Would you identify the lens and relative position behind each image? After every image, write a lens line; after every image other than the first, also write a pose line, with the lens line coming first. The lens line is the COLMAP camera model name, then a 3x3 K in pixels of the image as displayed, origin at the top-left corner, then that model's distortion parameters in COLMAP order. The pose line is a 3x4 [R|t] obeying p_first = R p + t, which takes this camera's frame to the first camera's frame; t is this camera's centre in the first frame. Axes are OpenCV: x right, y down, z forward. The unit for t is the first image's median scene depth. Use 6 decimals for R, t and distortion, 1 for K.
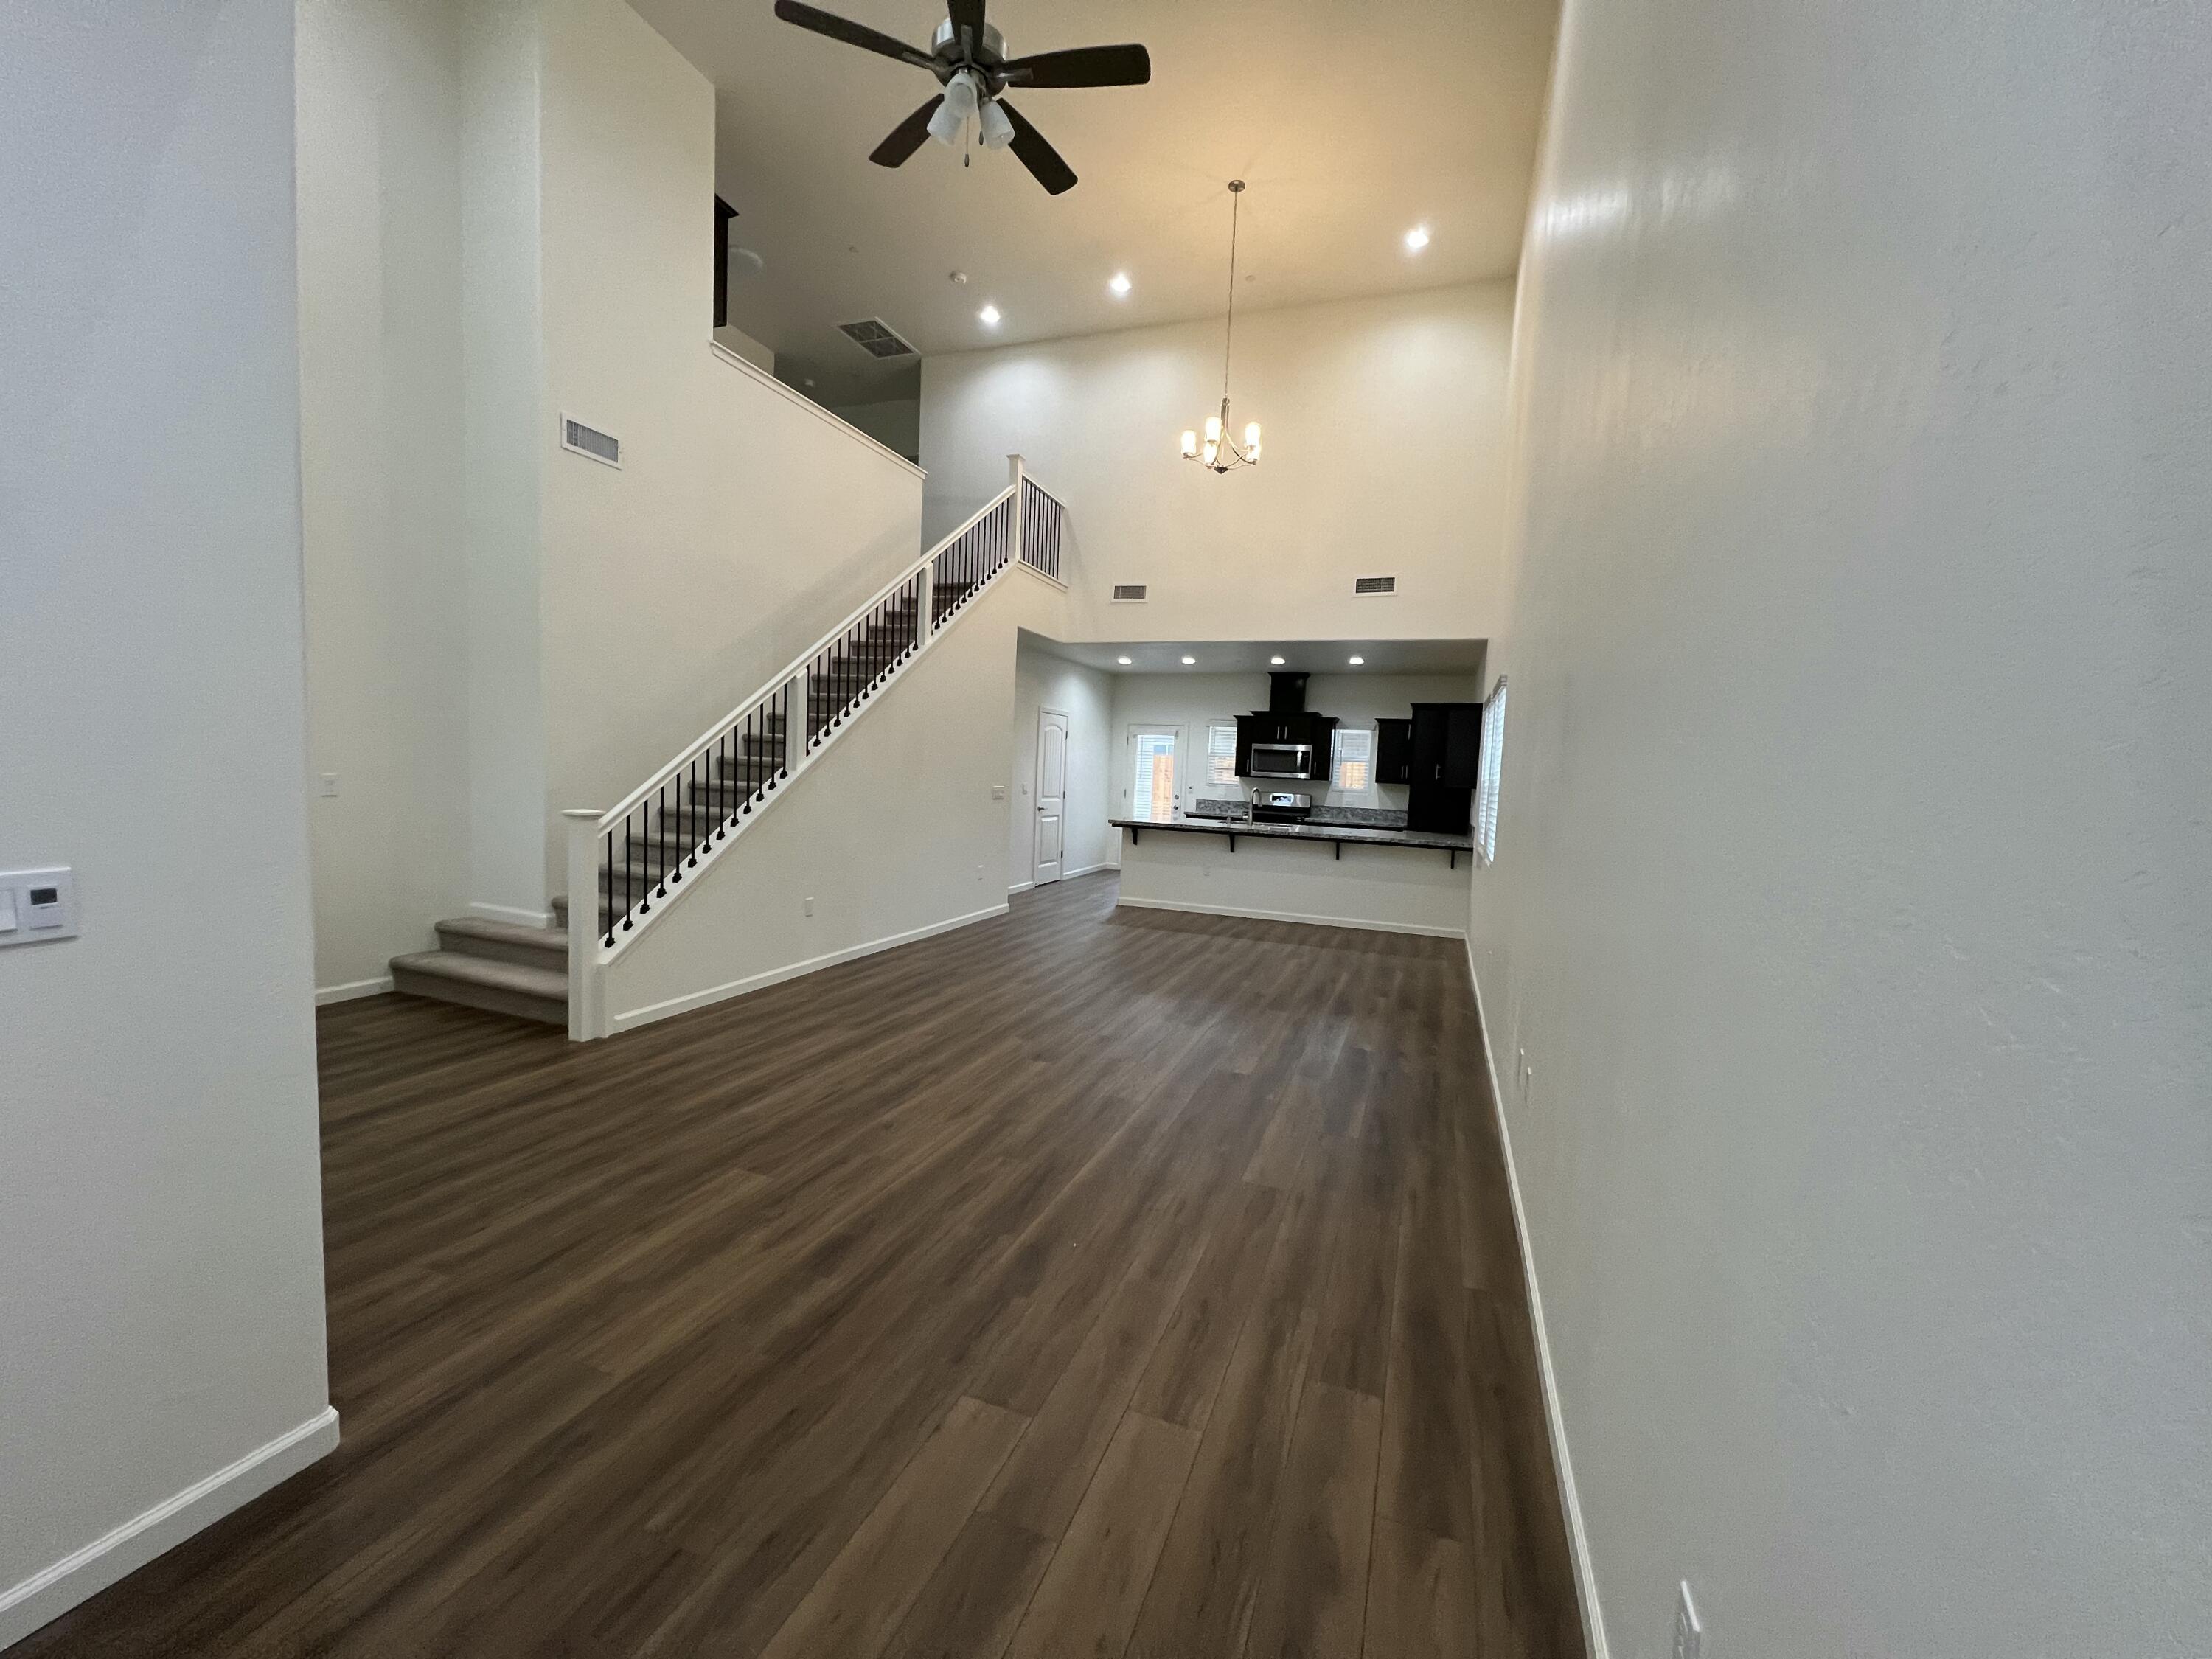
lens RADIAL K [[878.9, 0, 1111.5], [0, 878.9, 821.3], [0, 0, 1]] dist [-0.004659, 0.000831]
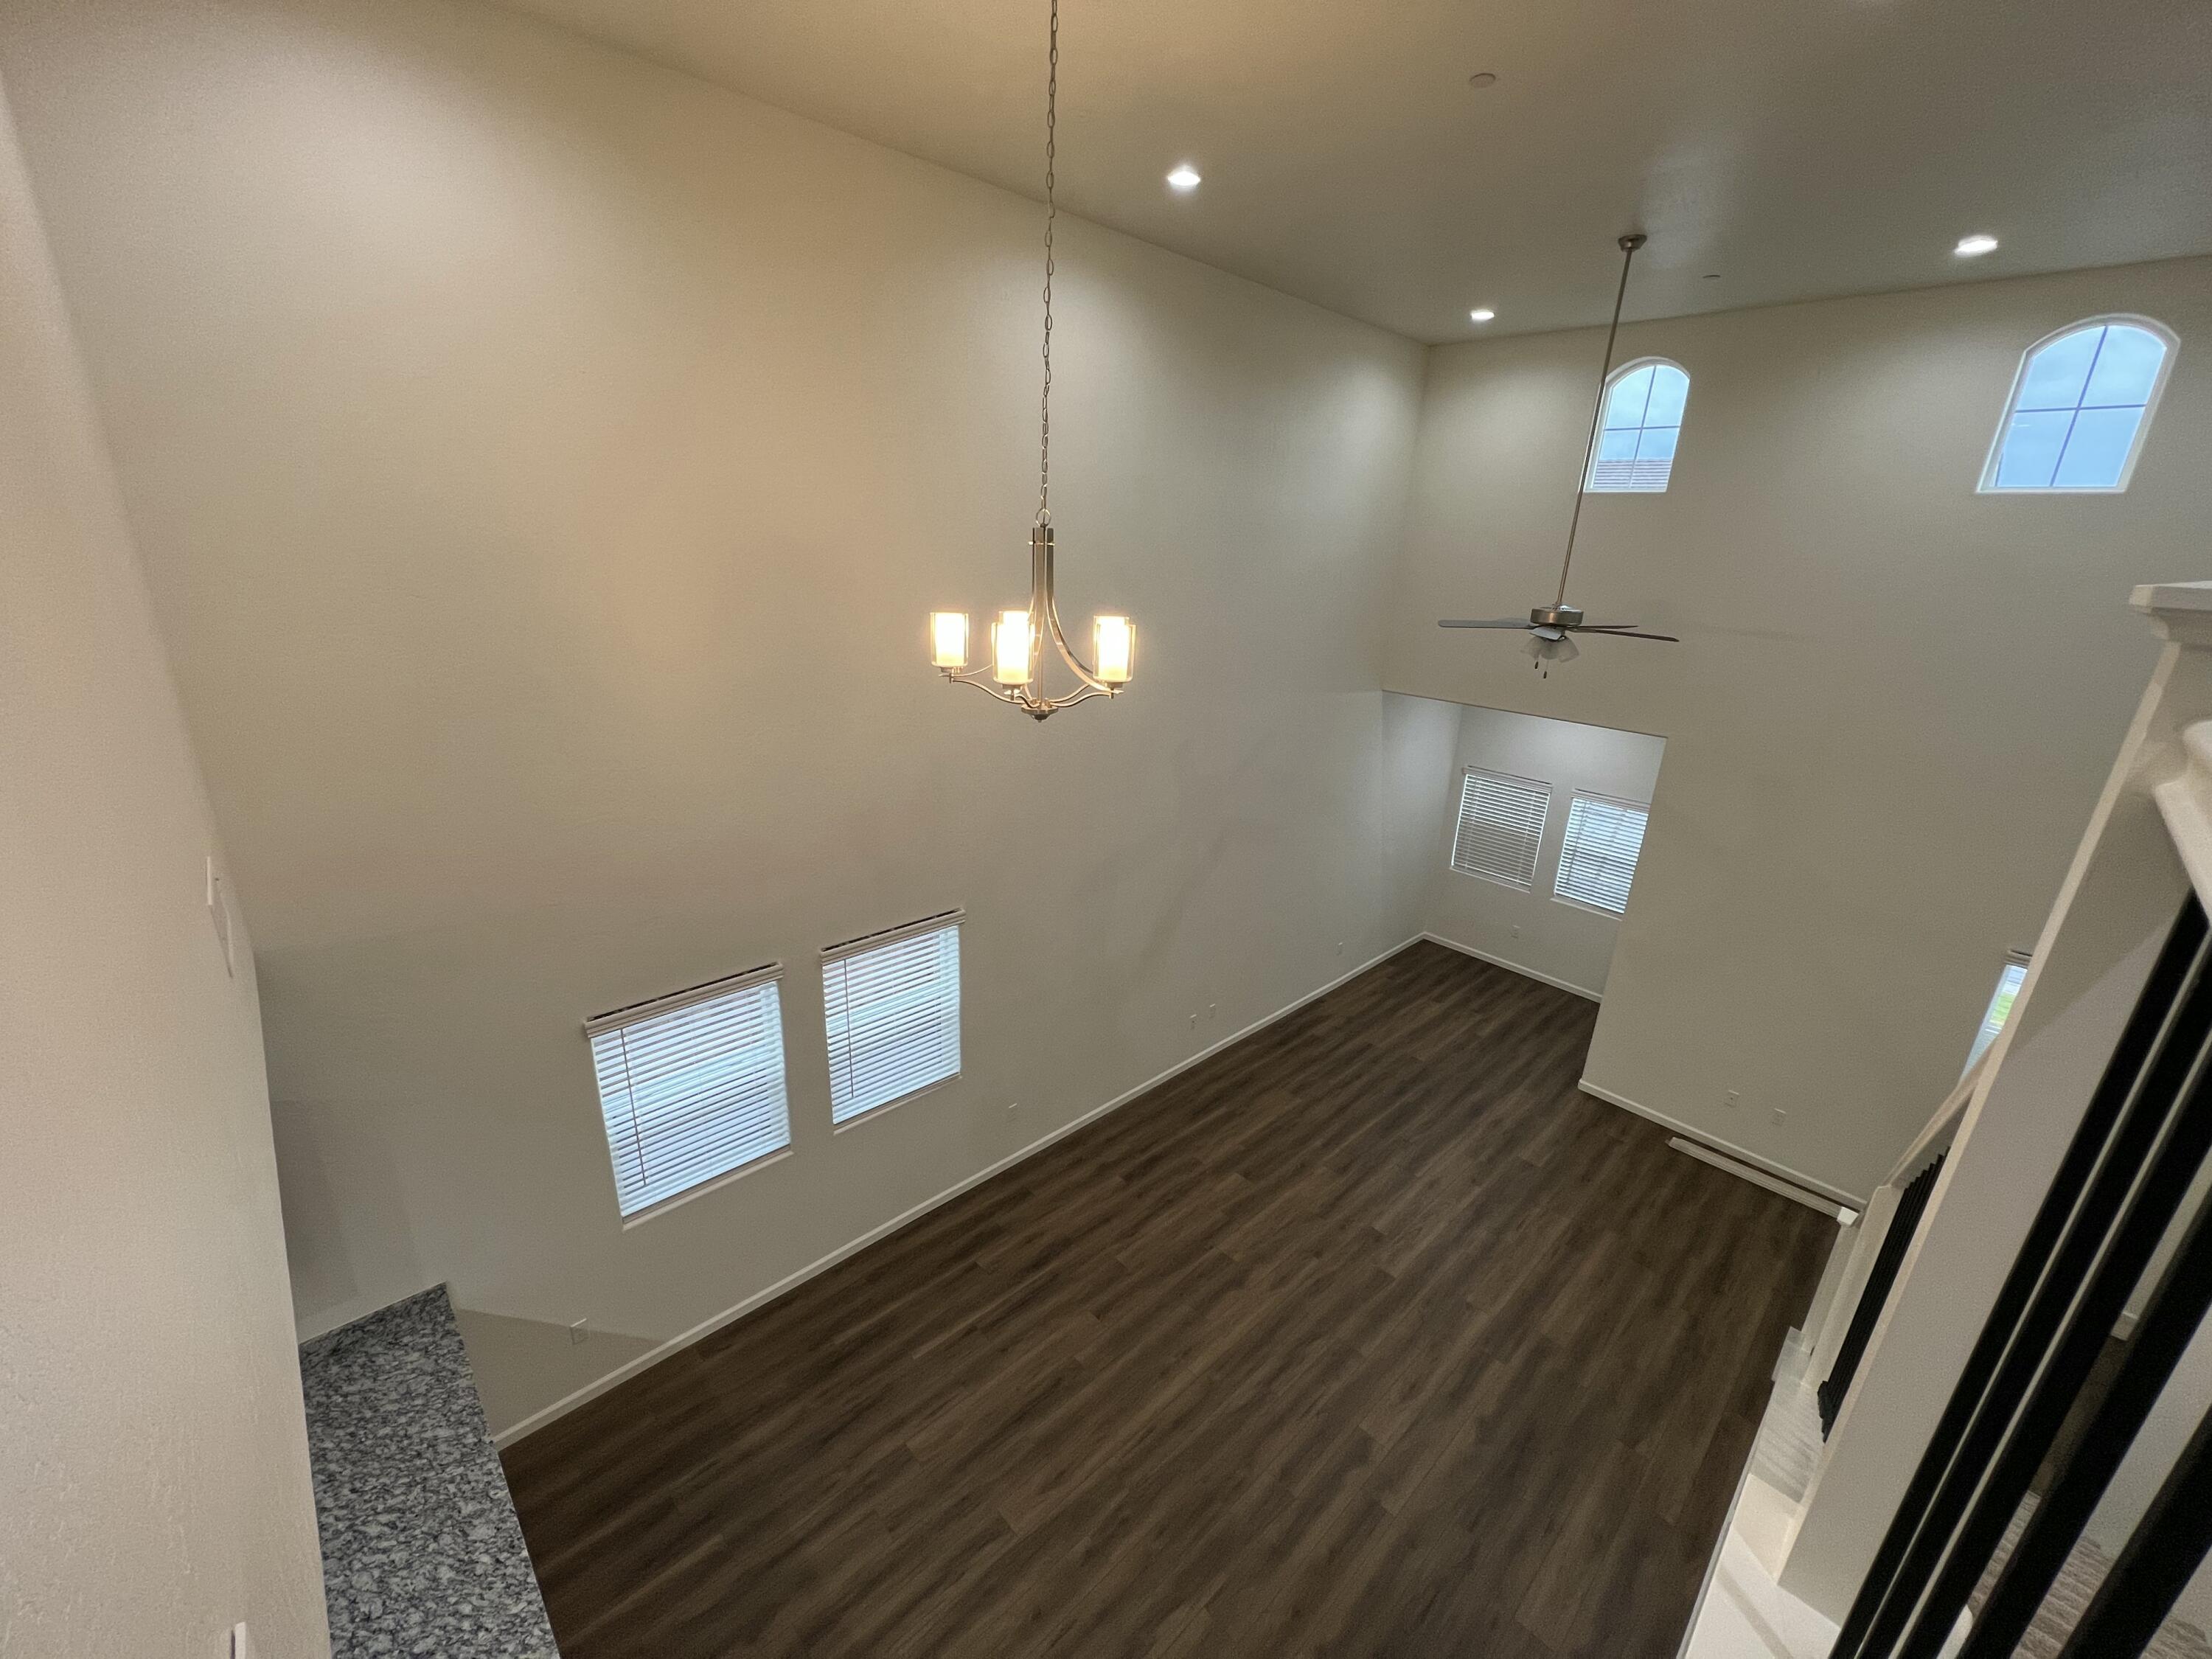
lens RADIAL K [[882.7, 0, 1115.1], [0, 882.7, 829.1], [0, 0, 1]] dist [-0.003181, -0.000419]
pose [[-0.895516, -0.214840, 0.389736, -0.118219], [-0.054425, 0.922052, 0.383220, -0.810860], [-0.441688, 0.321968, -0.837406, 2.155214]]
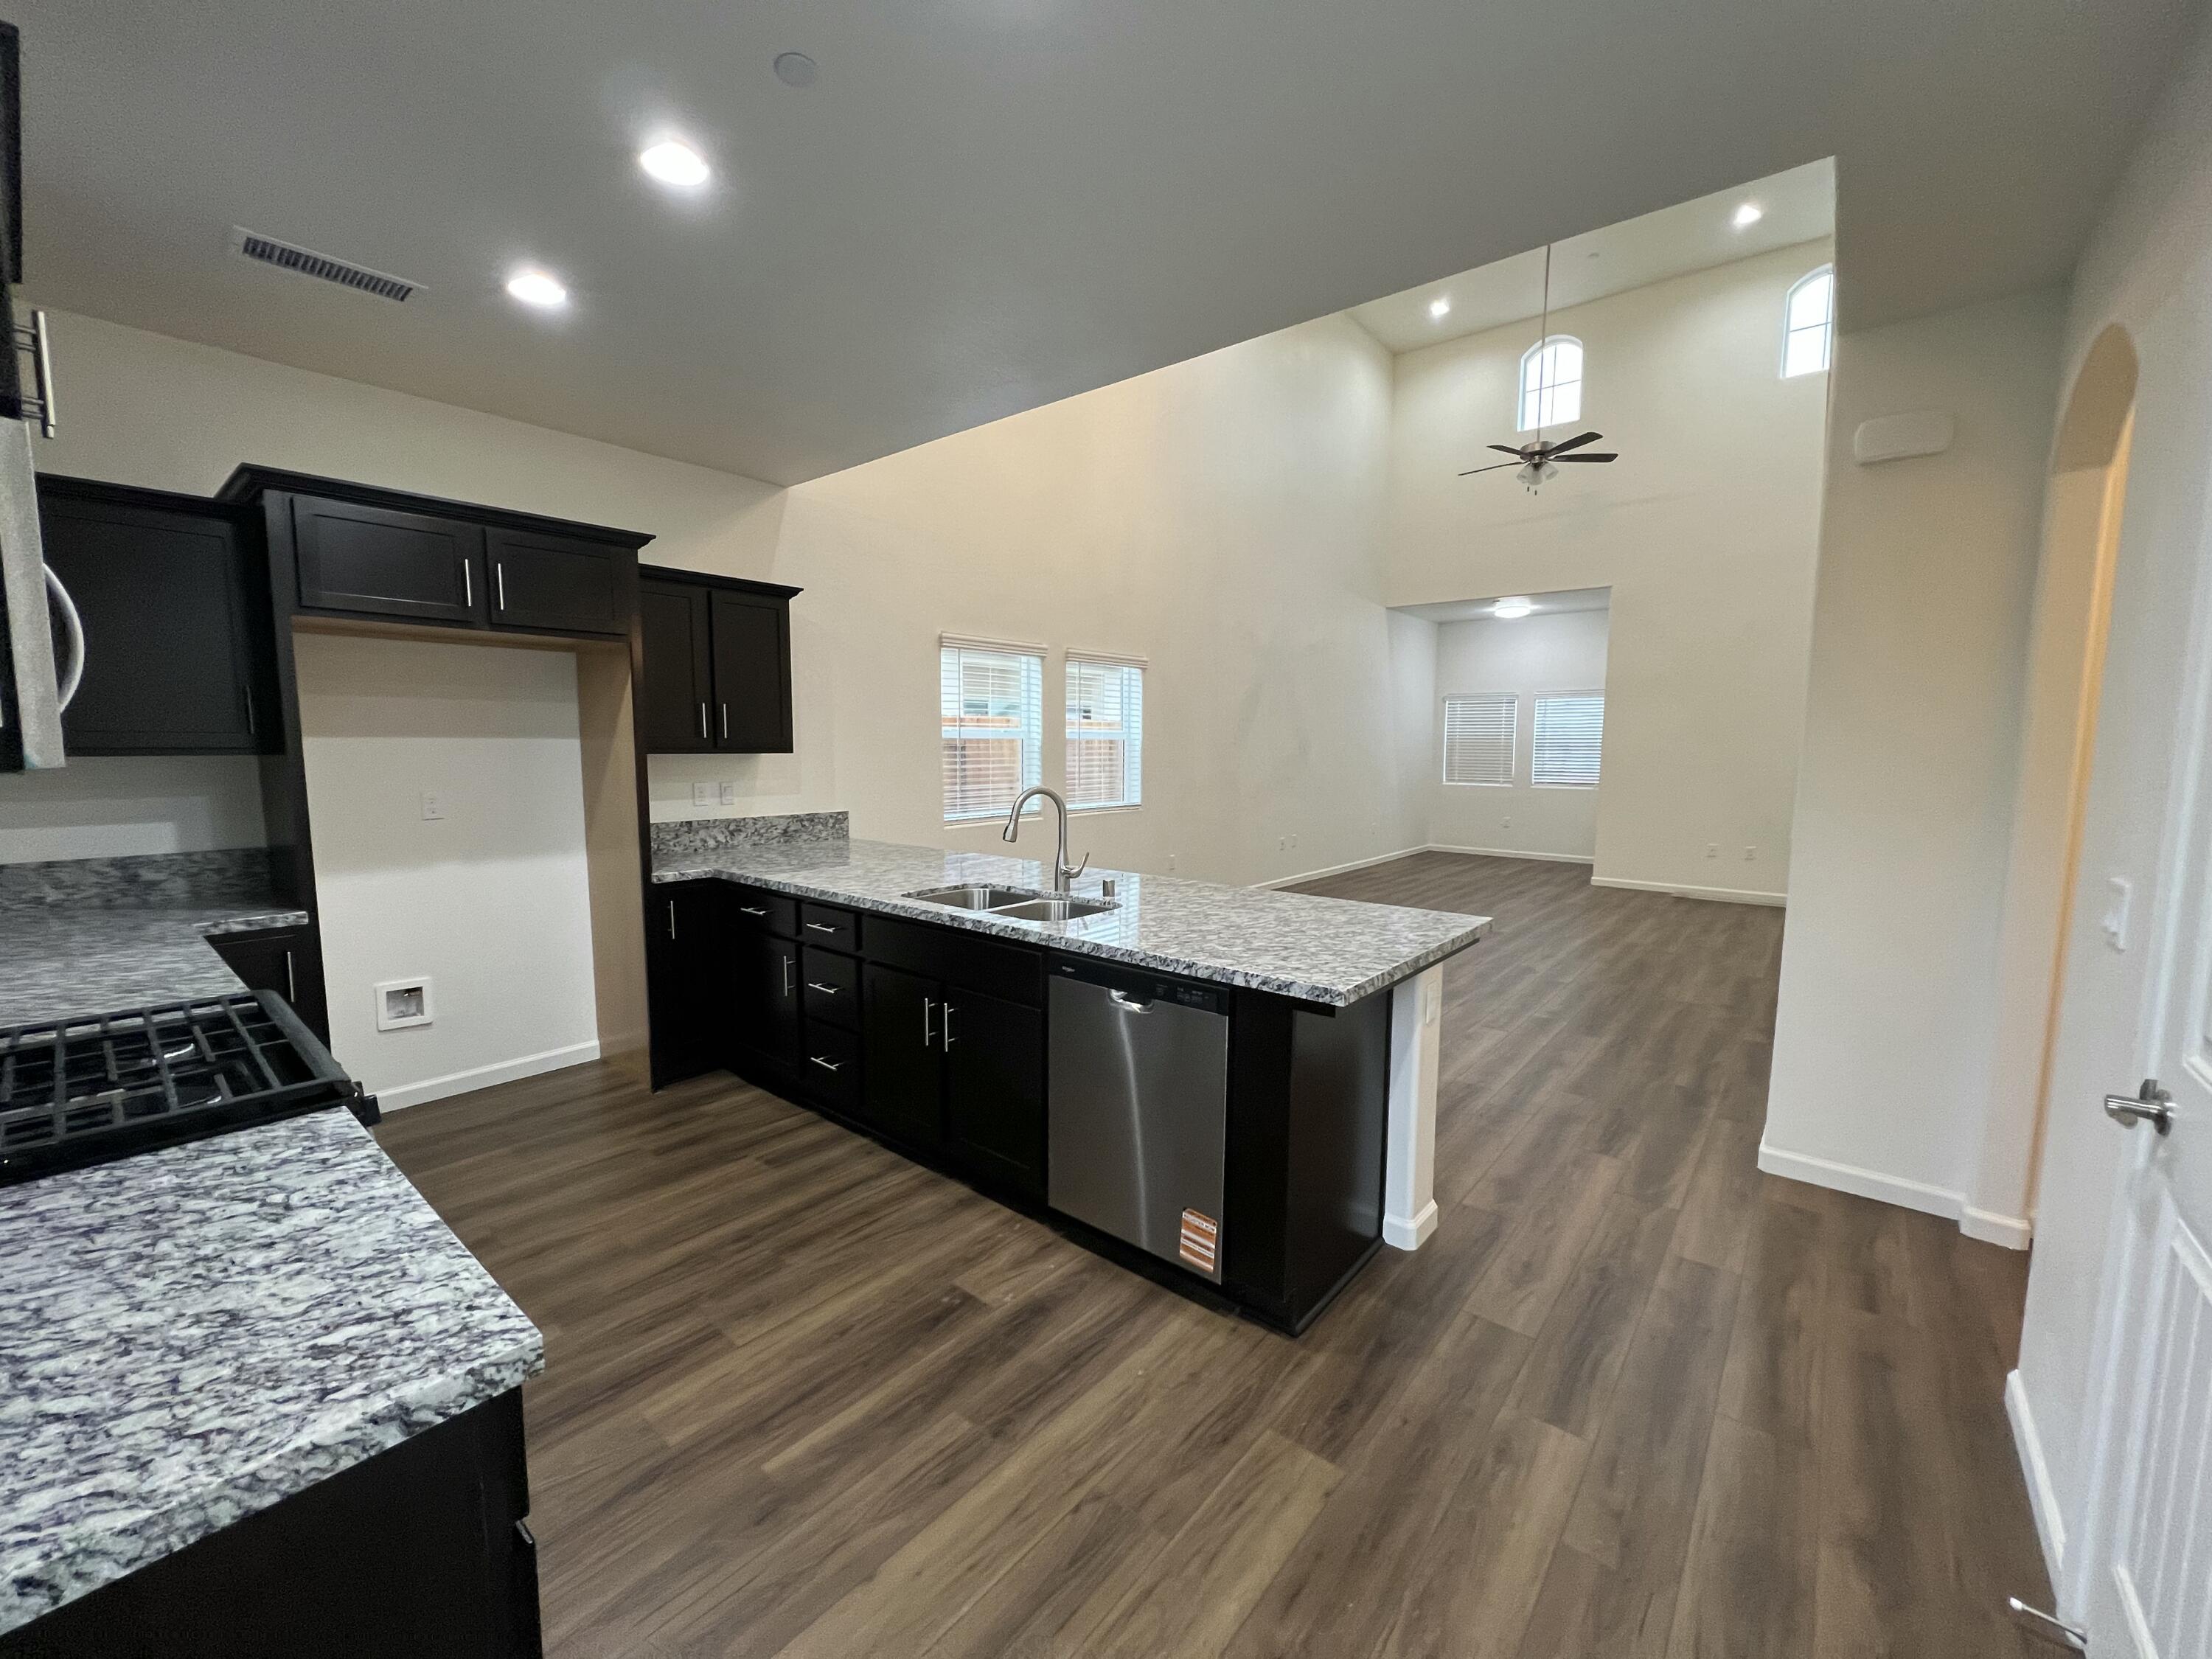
lens RADIAL K [[882.7, 0, 1105.8], [0, 882.7, 836.6], [0, 0, 1]] dist [-0.003181, -0.000419]
pose [[-0.941171, -0.079199, 0.328518, 0.049492], [-0.021569, 0.984245, 0.175488, -0.169548], [-0.337241, 0.158078, -0.928052, 2.822106]]
